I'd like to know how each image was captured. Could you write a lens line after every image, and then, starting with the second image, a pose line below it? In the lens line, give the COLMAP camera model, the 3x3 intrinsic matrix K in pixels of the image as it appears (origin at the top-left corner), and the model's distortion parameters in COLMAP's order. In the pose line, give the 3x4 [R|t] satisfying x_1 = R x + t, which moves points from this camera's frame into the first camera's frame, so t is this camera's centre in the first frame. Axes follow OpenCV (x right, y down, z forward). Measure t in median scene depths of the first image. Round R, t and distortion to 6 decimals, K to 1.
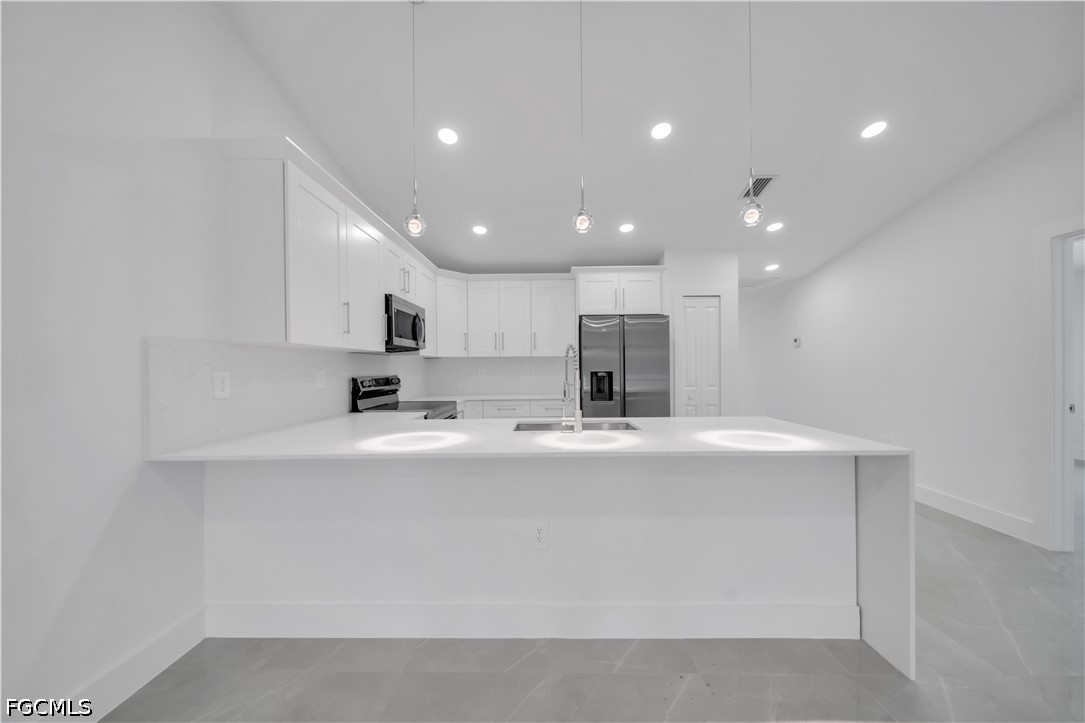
lens RADIAL K [[374.2, 0, 545.9], [0, 374.2, 368.2], [0, 0, 1]] dist [0.000618, -0.000257]
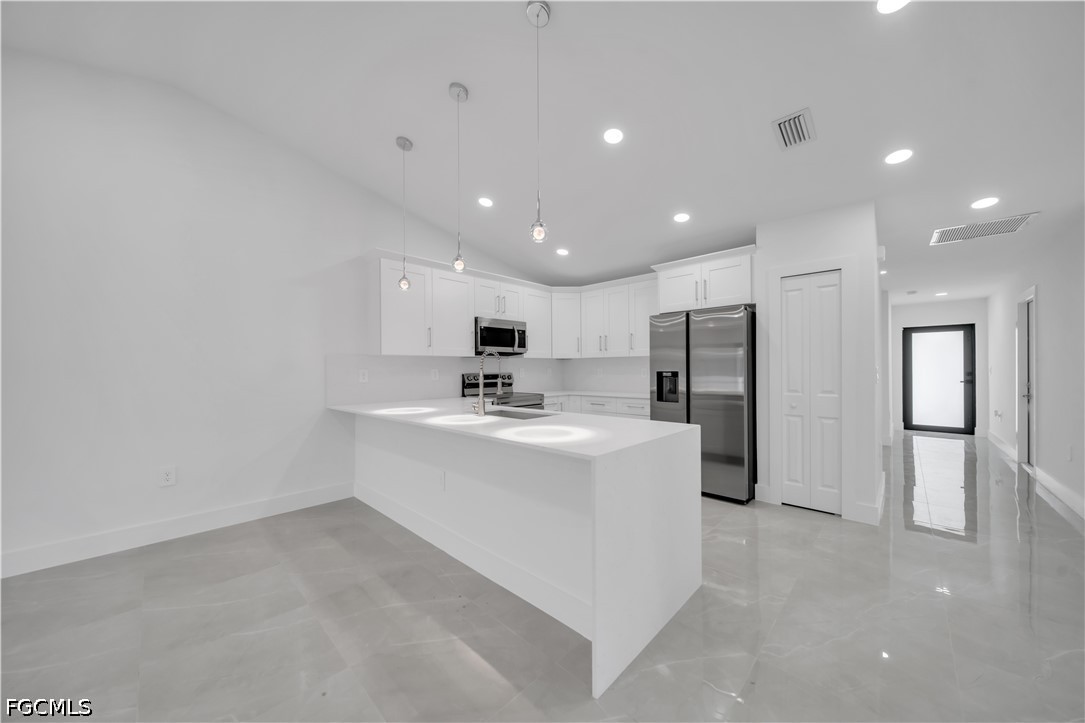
lens RADIAL K [[374.2, 0, 545.9], [0, 374.2, 368.2], [0, 0, 1]] dist [0.000618, -0.000257]
pose [[0.739145, 0.003179, -0.673539, 0.554692], [-0.000512, 0.999991, 0.004157, -0.003323], [0.673546, -0.002728, 0.739140, 0.076575]]
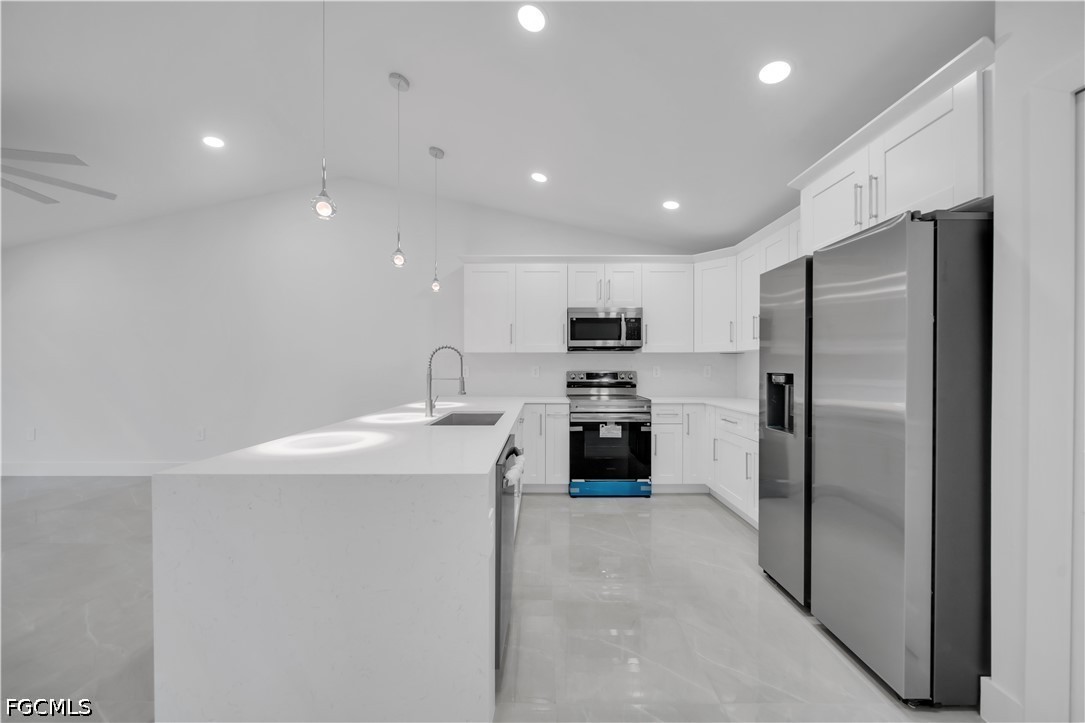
lens RADIAL K [[379.4, 0, 541.8], [0, 379.4, 367.2], [0, 0, 1]] dist [0.003289, 0.000008]
pose [[0.016138, 0.008863, -0.999830, 0.654048], [-0.003633, 0.999955, 0.008806, -0.002269], [0.999863, 0.003490, 0.016169, 0.647620]]
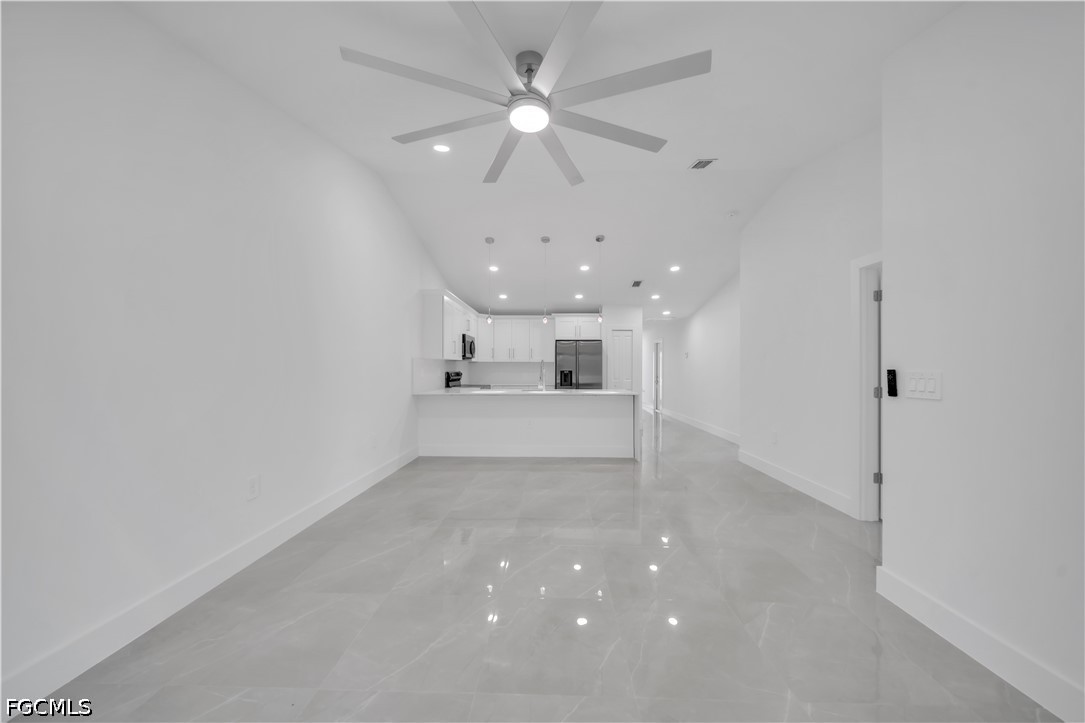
lens RADIAL K [[374.2, 0, 545.9], [0, 374.2, 368.2], [0, 0, 1]] dist [0.000618, -0.000257]
pose [[0.999942, 0.009619, -0.004910, 0.053636], [-0.009639, 0.999946, -0.003959, 0.005475], [0.004871, 0.004006, 0.999980, -0.873137]]
